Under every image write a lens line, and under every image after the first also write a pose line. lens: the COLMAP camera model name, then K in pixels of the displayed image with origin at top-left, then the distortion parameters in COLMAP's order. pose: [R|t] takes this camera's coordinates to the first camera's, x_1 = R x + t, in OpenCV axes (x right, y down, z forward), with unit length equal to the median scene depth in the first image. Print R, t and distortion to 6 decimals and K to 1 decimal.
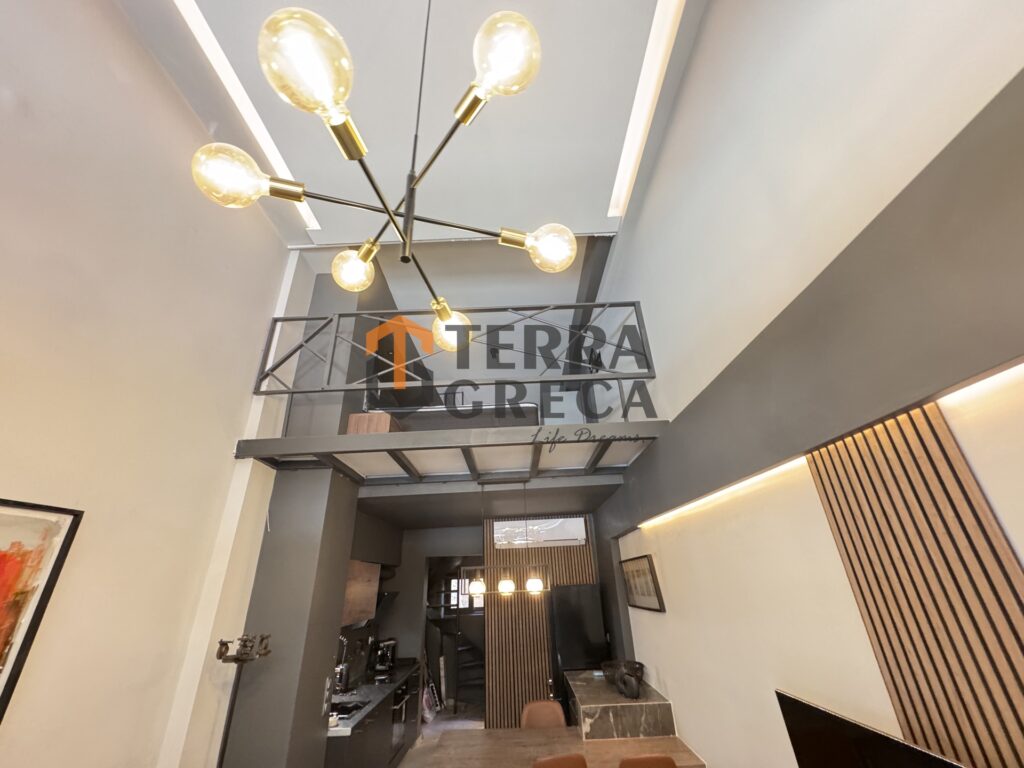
lens RADIAL K [[408.7, 0, 512.0], [0, 408.7, 384.0], [0, 0, 1]] dist [-0.000821, -0.000092]
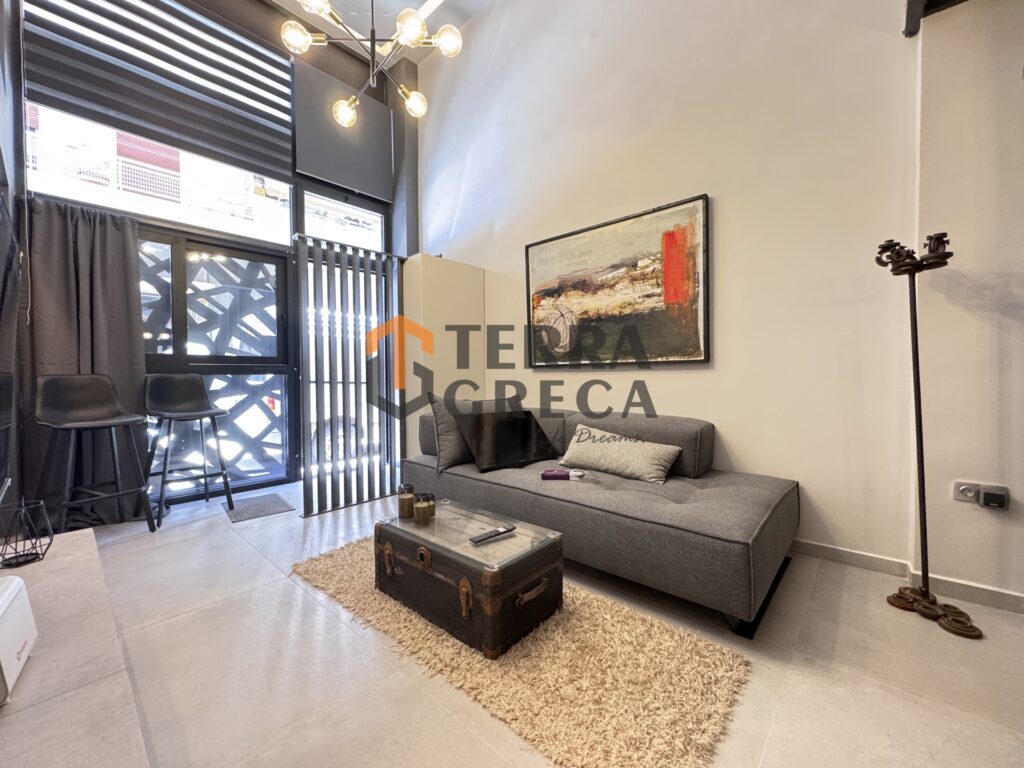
lens RADIAL K [[408.7, 0, 512.0], [0, 408.7, 384.0], [0, 0, 1]] dist [-0.000821, -0.000092]
pose [[-0.653377, 0.061384, -0.754540, 0.322422], [0.356757, 0.904058, -0.235378, 0.621561], [0.667700, -0.422978, -0.612590, 0.699539]]
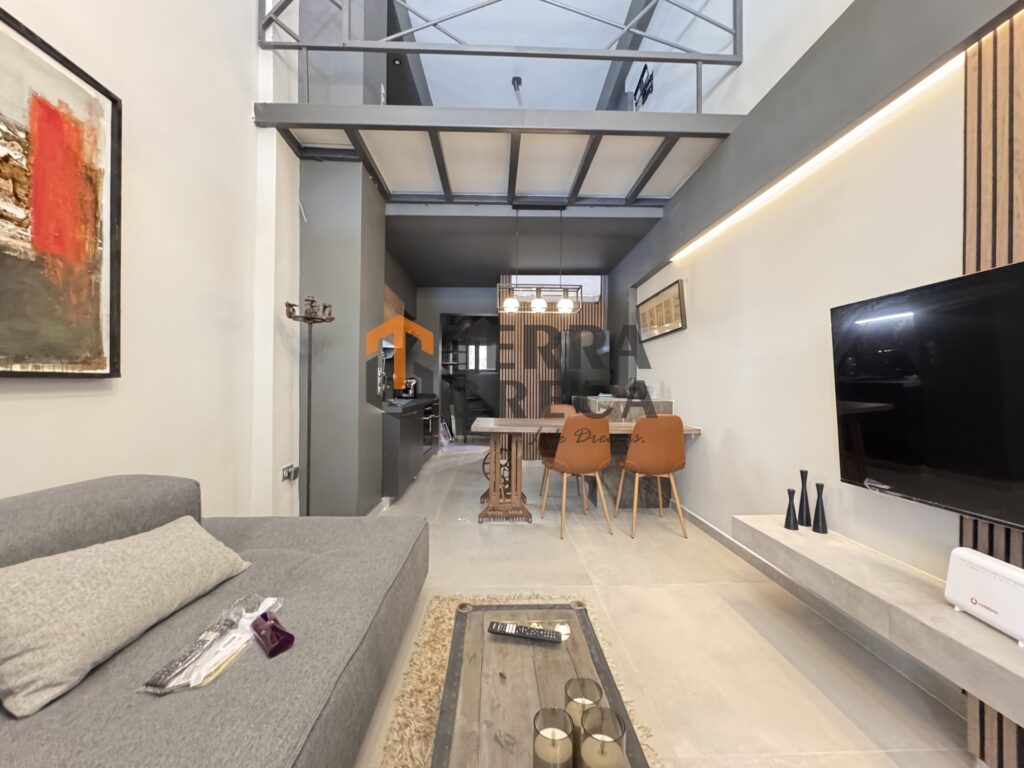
lens RADIAL K [[408.7, 0, 512.0], [0, 408.7, 384.0], [0, 0, 1]] dist [-0.000821, -0.000092]
pose [[0.997825, 0.045082, 0.048095, -0.141527], [-0.061326, 0.902444, 0.426419, 0.267649], [-0.024179, -0.428441, 0.903246, -0.040623]]
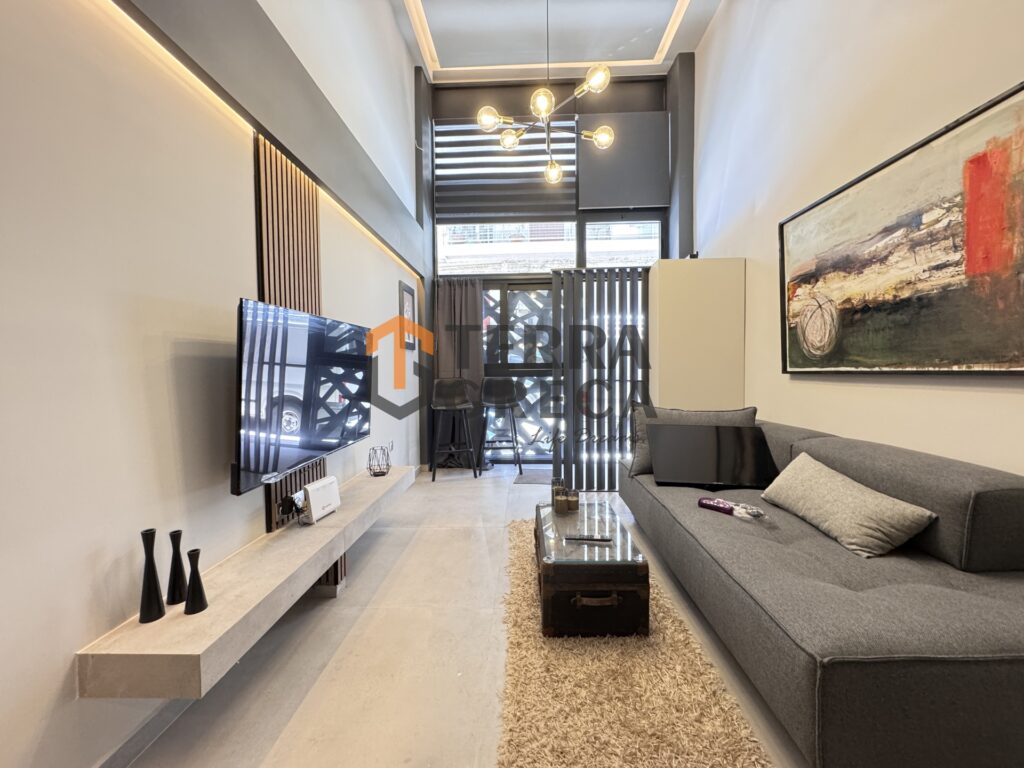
lens RADIAL K [[408.7, 0, 512.0], [0, 408.7, 384.0], [0, 0, 1]] dist [-0.000821, -0.000092]
pose [[-0.998714, 0.048244, 0.015557, 0.001287], [0.037965, 0.915264, -0.401061, 0.702099], [-0.033587, -0.399955, -0.915919, 0.924346]]
